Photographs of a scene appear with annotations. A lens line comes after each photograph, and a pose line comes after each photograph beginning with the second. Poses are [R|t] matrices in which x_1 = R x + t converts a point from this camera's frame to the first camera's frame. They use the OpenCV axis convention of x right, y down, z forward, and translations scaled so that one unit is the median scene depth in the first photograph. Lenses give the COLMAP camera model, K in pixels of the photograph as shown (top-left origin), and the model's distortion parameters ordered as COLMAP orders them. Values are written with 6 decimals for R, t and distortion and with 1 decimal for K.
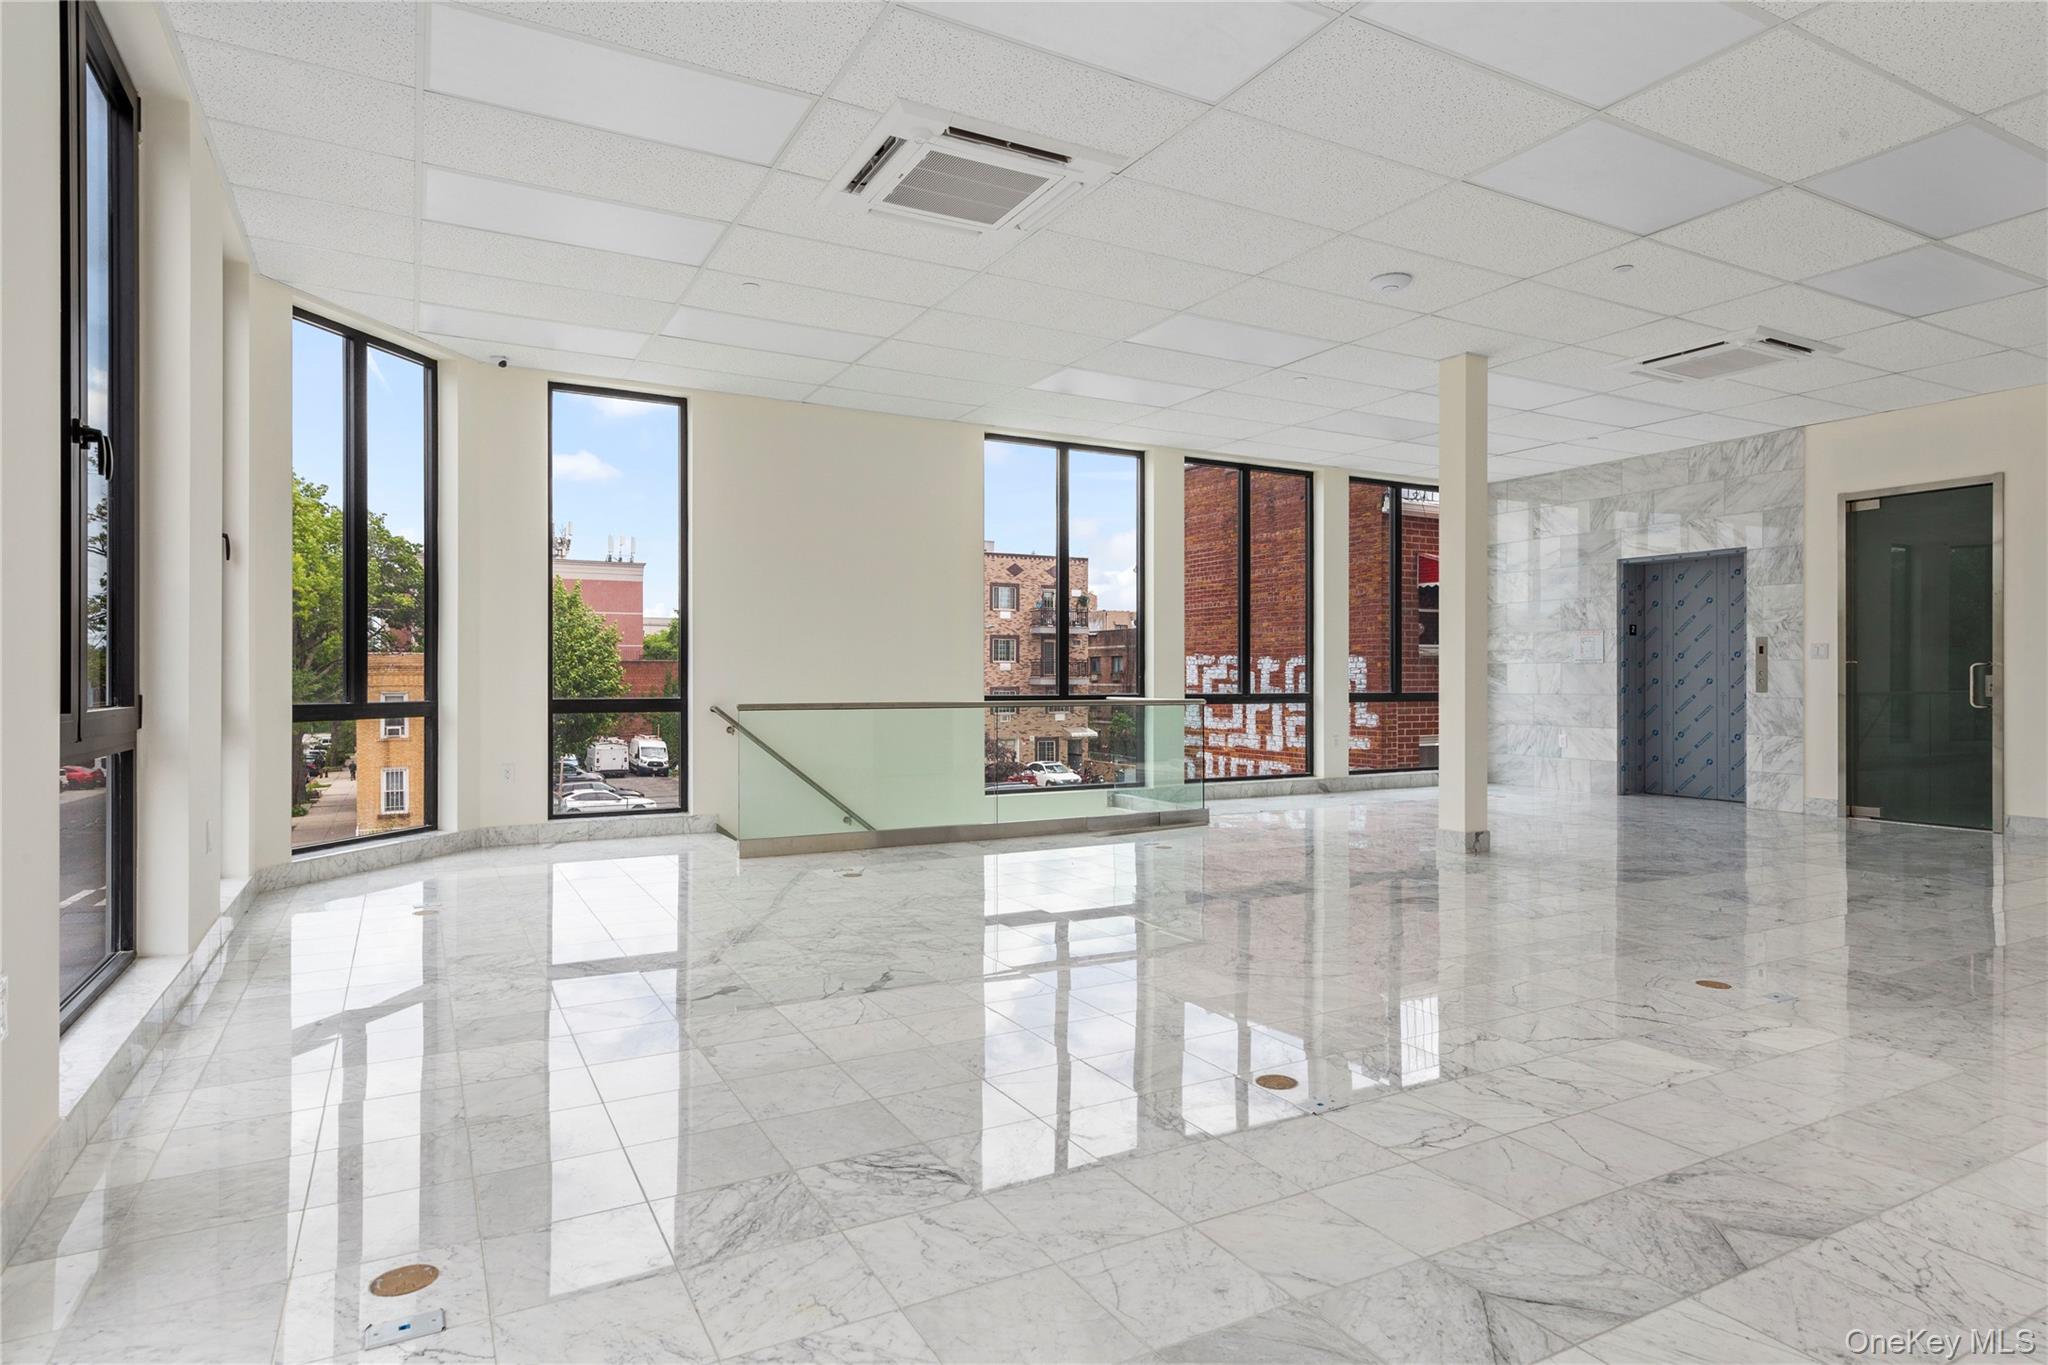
lens RADIAL K [[1126.0, 0, 1013.8], [0, 1126.0, 674.3], [0, 0, 1]] dist [0.011599, -0.000235]
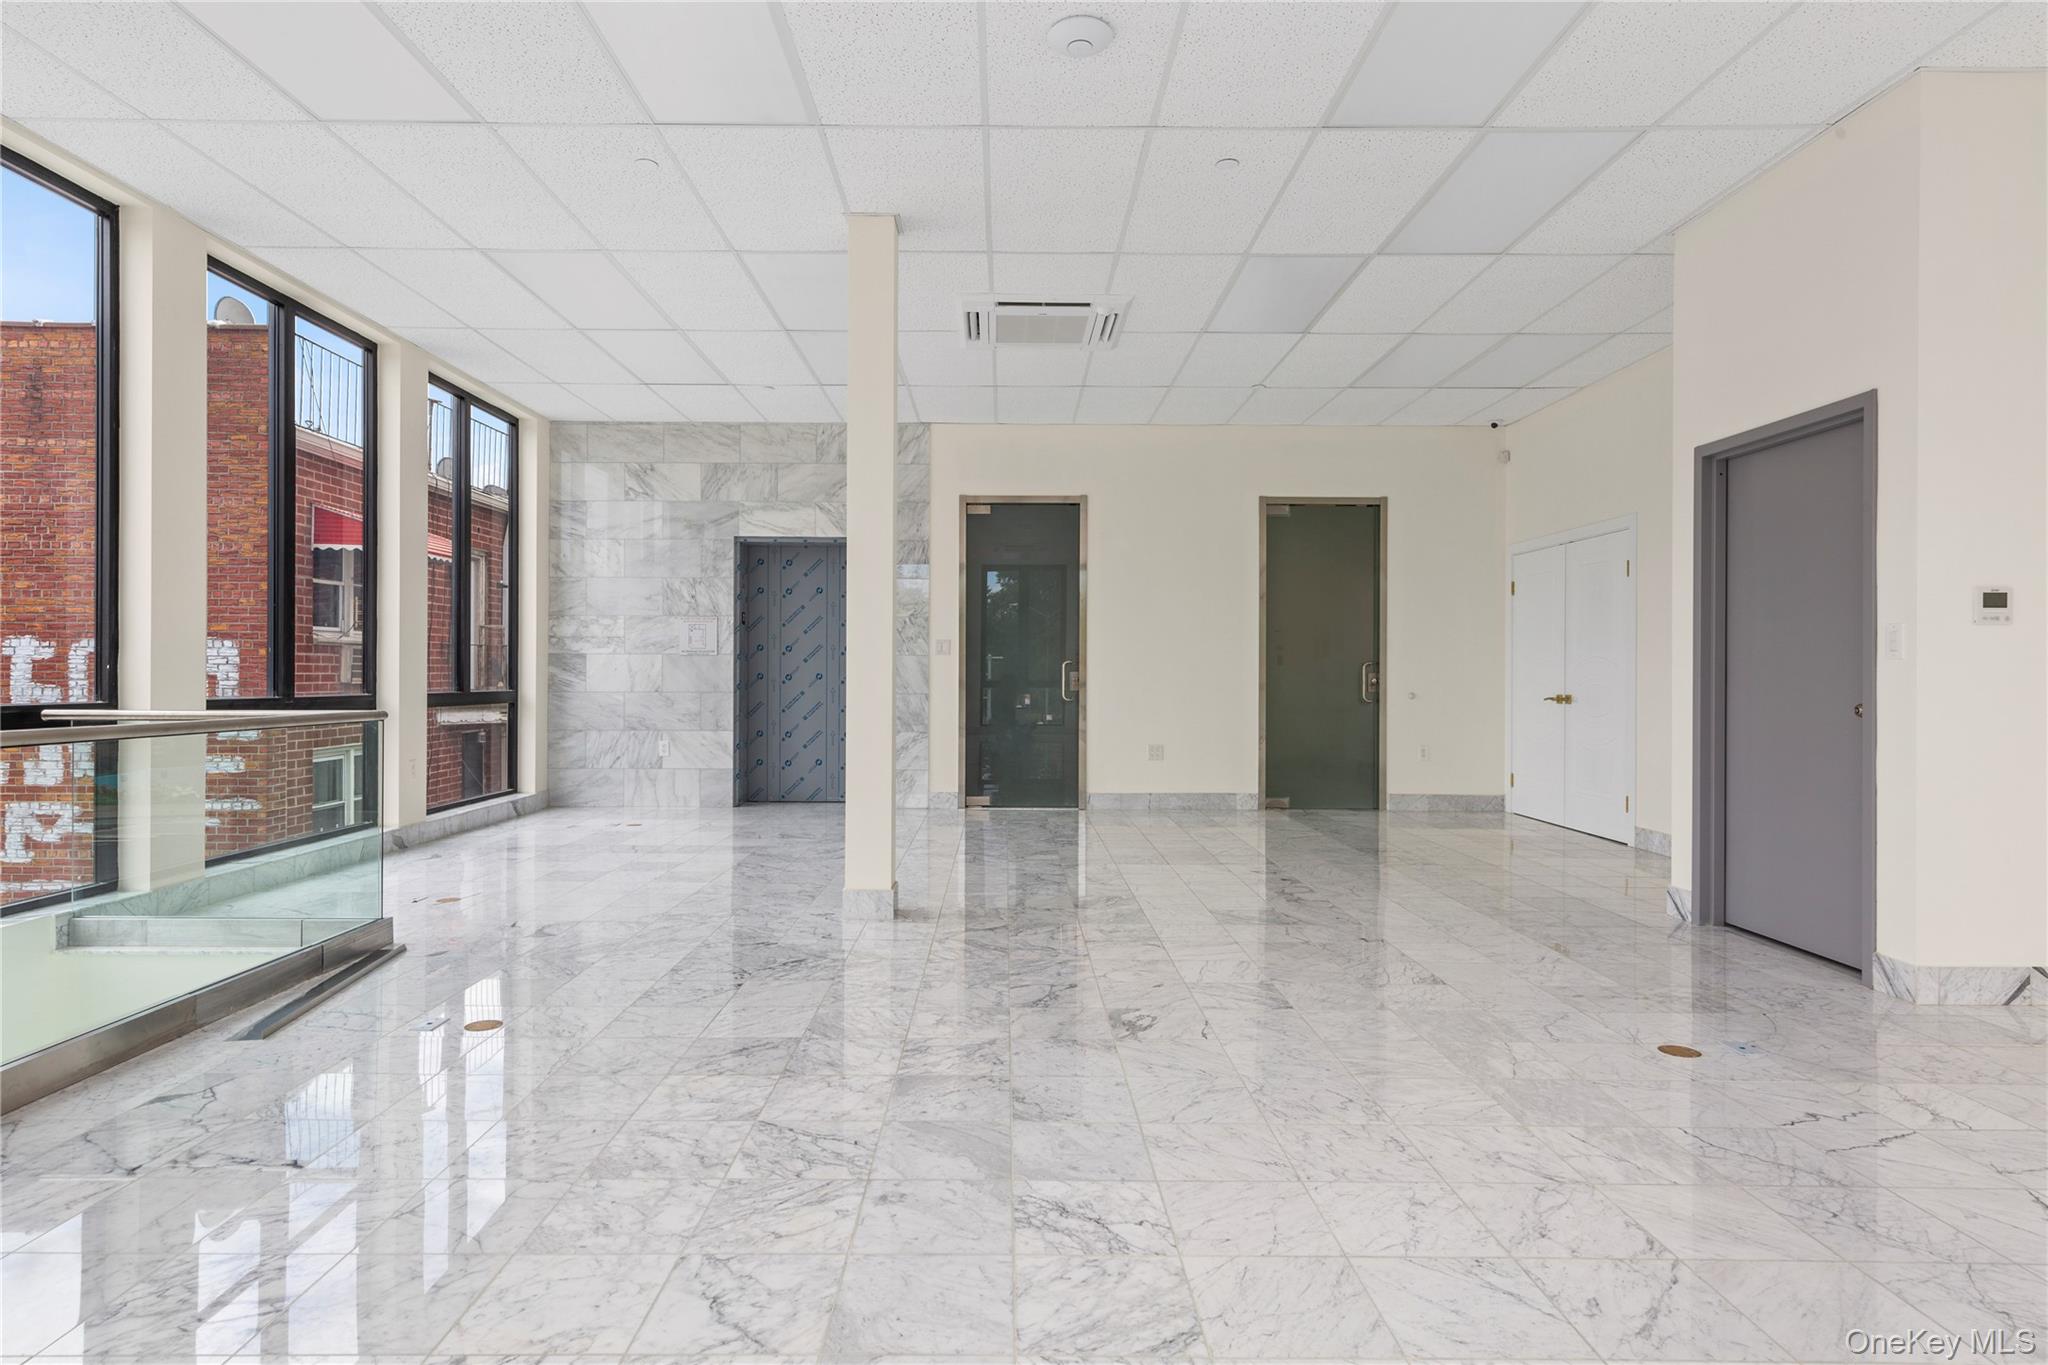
lens RADIAL K [[1126.0, 0, 1013.8], [0, 1126.0, 674.3], [0, 0, 1]] dist [0.011599, -0.000235]
pose [[0.476194, 0.002464, 0.879337, -0.125457], [-0.007169, 0.999974, 0.001081, 0.002035], [-0.879311, -0.006819, 0.476199, 0.395026]]
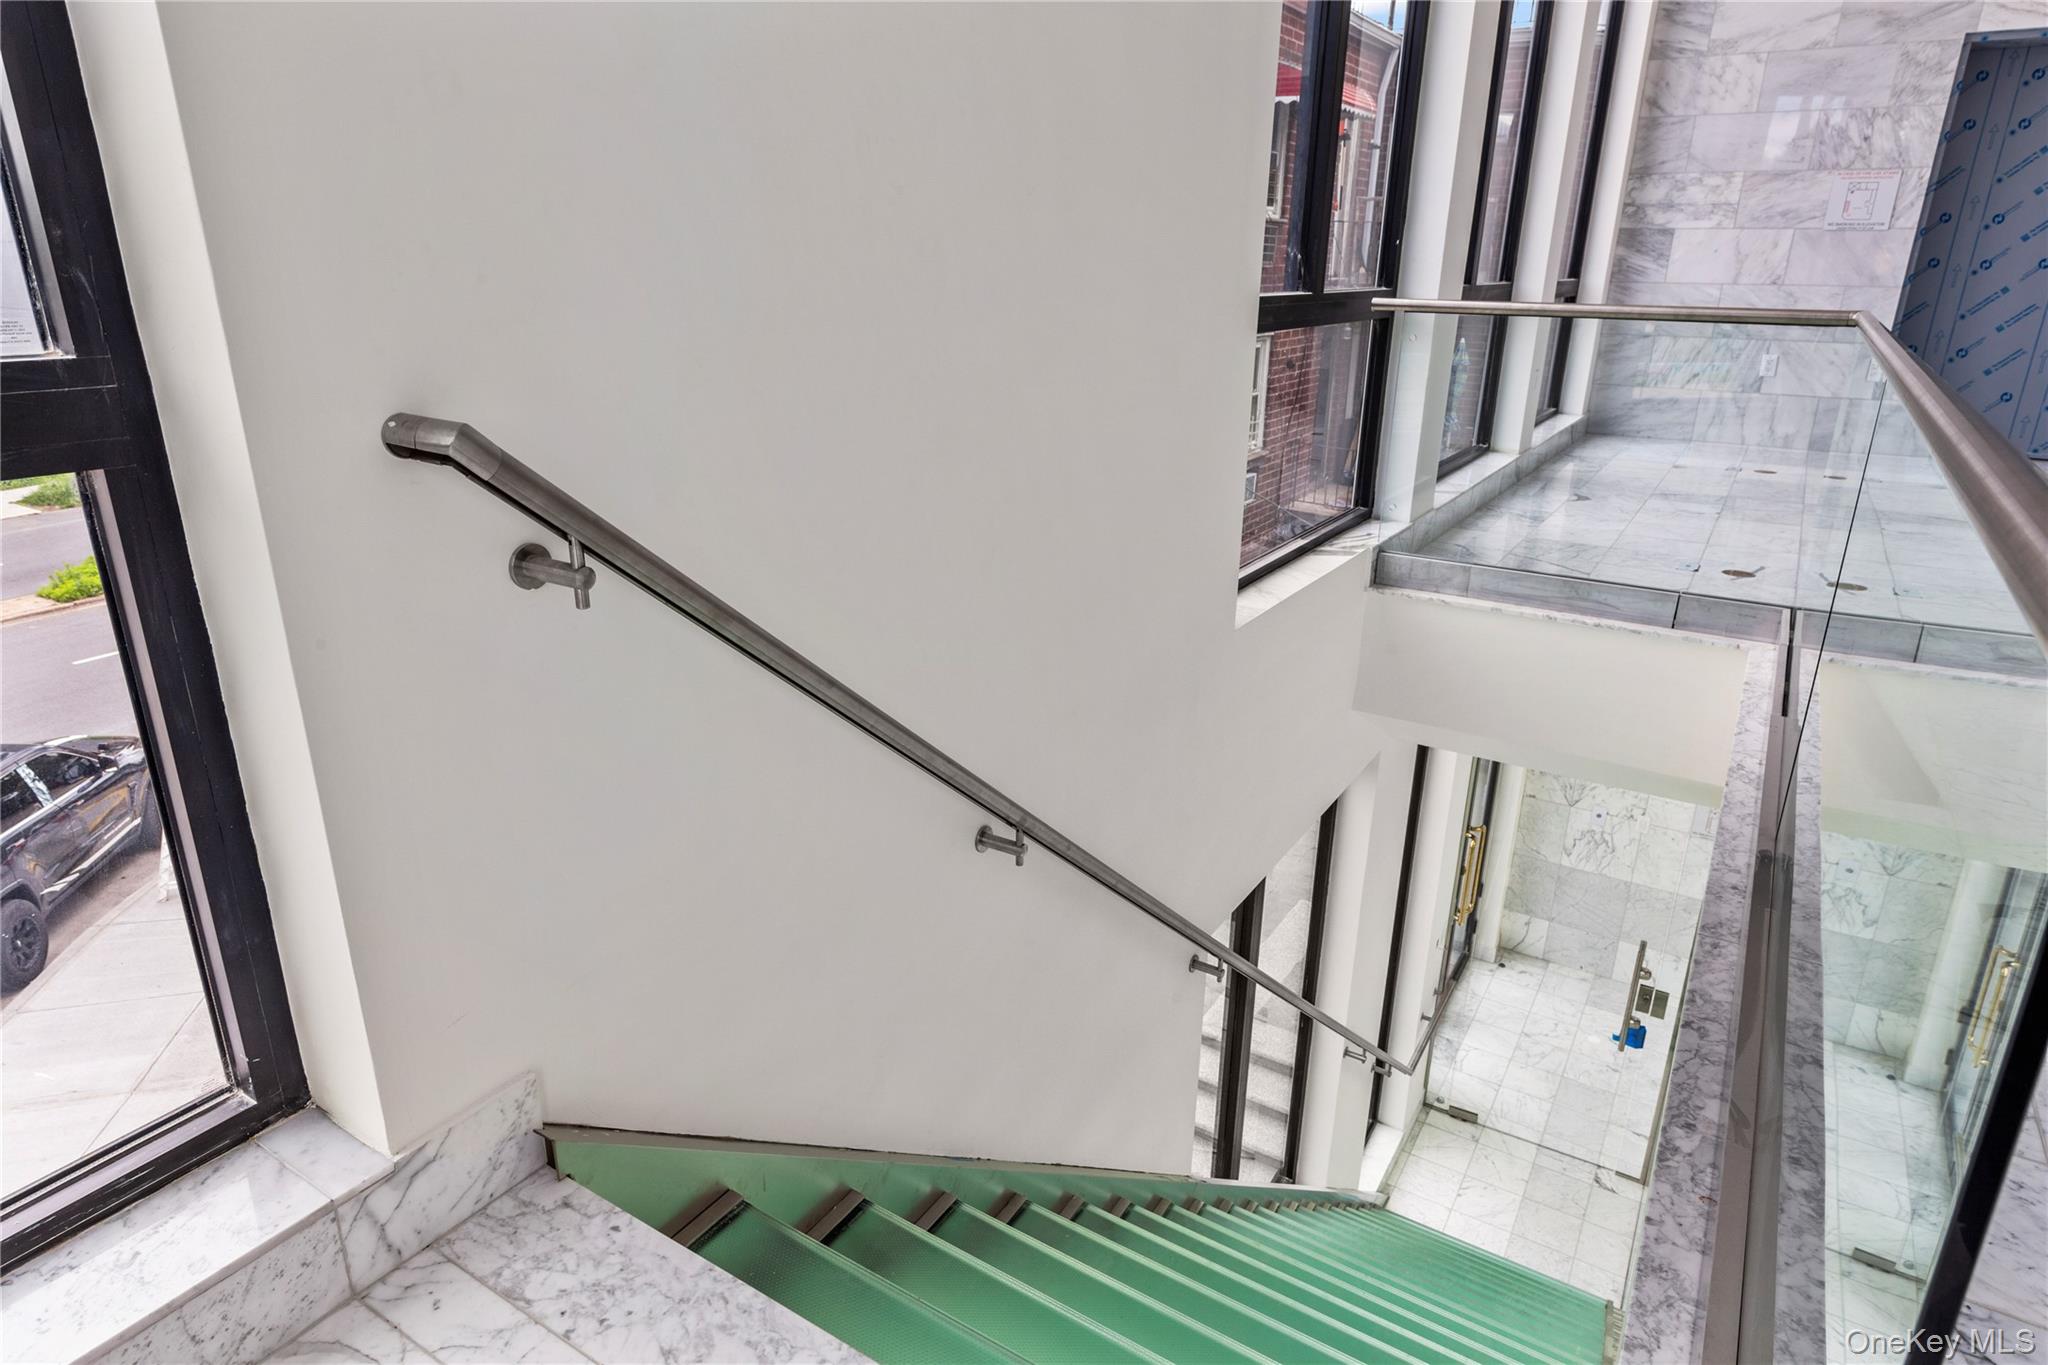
lens RADIAL K [[1212.6, 0, 1024.0], [0, 1212.6, 682.5], [0, 0, 1]] dist [0.005619, 0.001959]
pose [[0.874988, -0.149599, 0.460452, -0.205255], [-0.015971, 0.941627, 0.336279, 0.006036], [-0.483881, -0.301594, 0.821523, 0.626245]]
